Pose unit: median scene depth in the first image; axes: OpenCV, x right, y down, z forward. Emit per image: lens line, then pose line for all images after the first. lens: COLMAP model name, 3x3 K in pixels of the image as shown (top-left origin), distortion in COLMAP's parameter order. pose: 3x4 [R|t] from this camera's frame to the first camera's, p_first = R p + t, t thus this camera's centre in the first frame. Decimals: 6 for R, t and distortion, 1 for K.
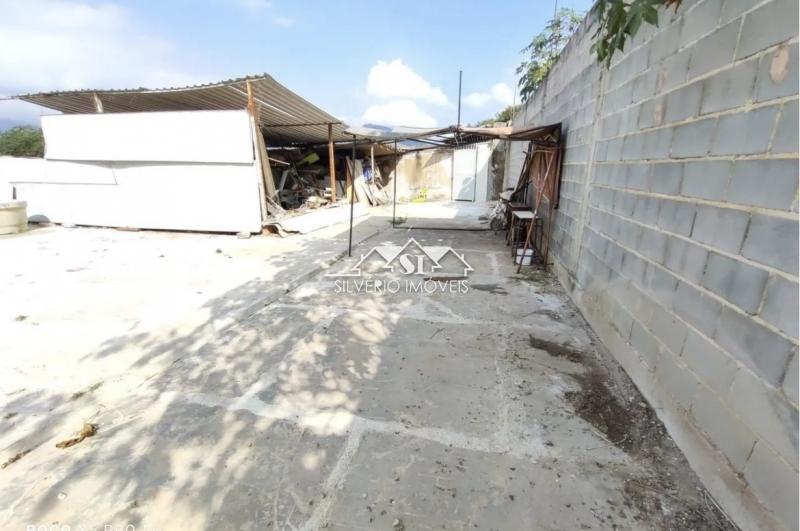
lens RADIAL K [[361.6, 0, 401.7], [0, 361.6, 280.4], [0, 0, 1]] dist [-0.007414, 0.004280]
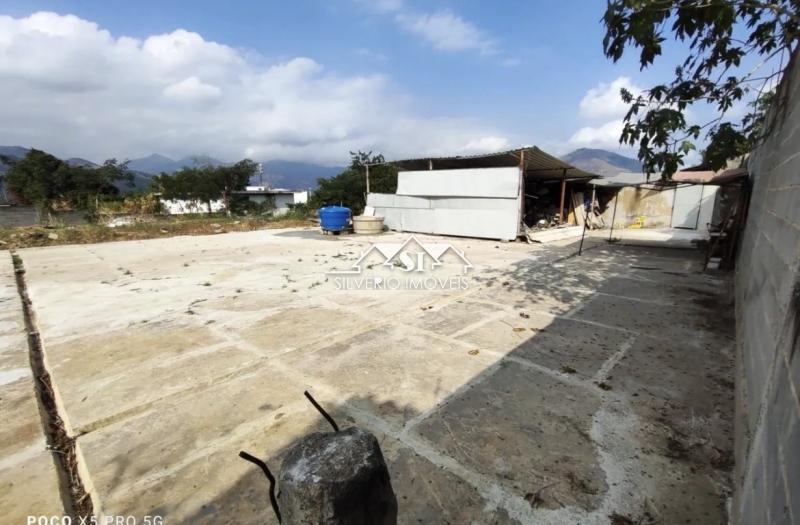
lens RADIAL K [[362.9, 0, 404.3], [0, 362.9, 276.8], [0, 0, 1]] dist [-0.001281, 0.001367]
pose [[0.867434, 0.105186, -0.486306, -0.018796], [-0.143450, 0.988766, -0.042008, 0.175451], [0.476424, 0.106200, 0.872778, -0.656159]]
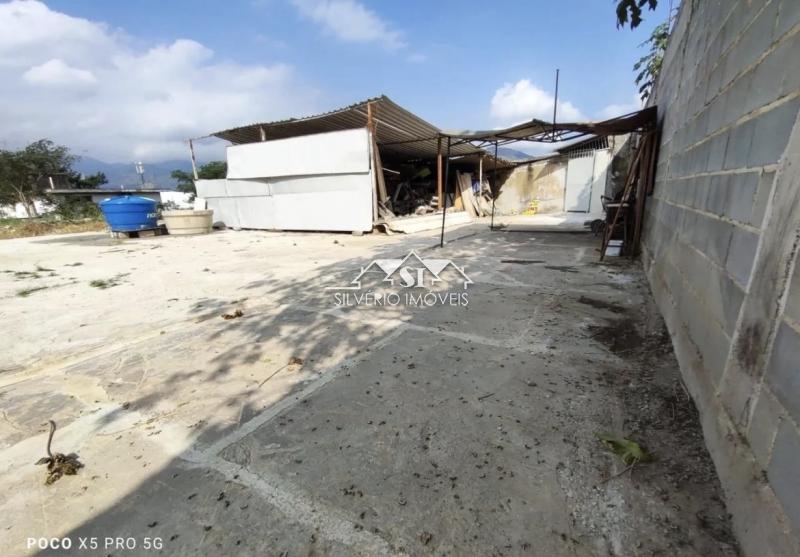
lens RADIAL K [[363.7, 0, 404.2], [0, 363.7, 294.5], [0, 0, 1]] dist [-0.015064, 0.004814]
pose [[0.951765, 0.055083, -0.301843, 0.078238], [-0.063390, 0.997830, -0.017785, 0.087817], [0.300208, 0.036061, 0.953192, -0.077751]]
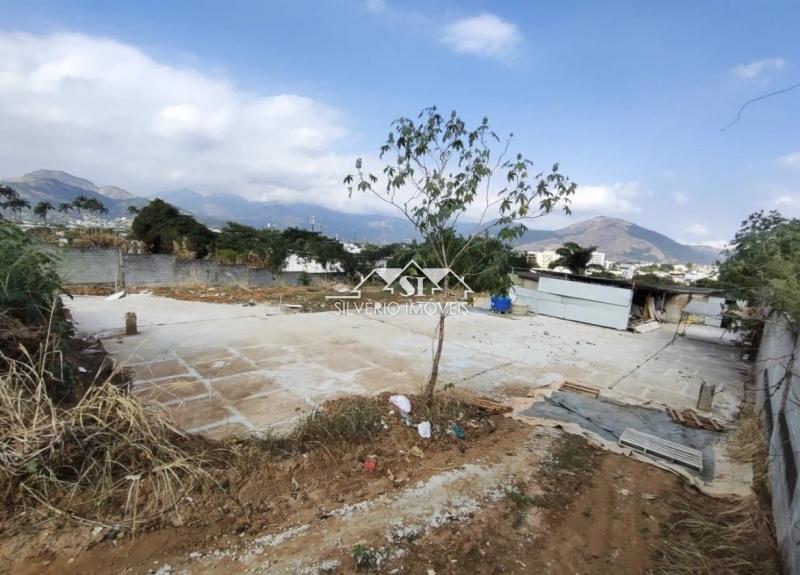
lens RADIAL K [[383.7, 0, 400.6], [0, 383.7, 296.3], [0, 0, 1]] dist [0.002265, 0.000041]
pose [[0.852856, 0.137193, -0.503801, -0.437887], [-0.229346, 0.965233, -0.125399, 0.392877], [0.469082, 0.222492, 0.854669, -2.463838]]
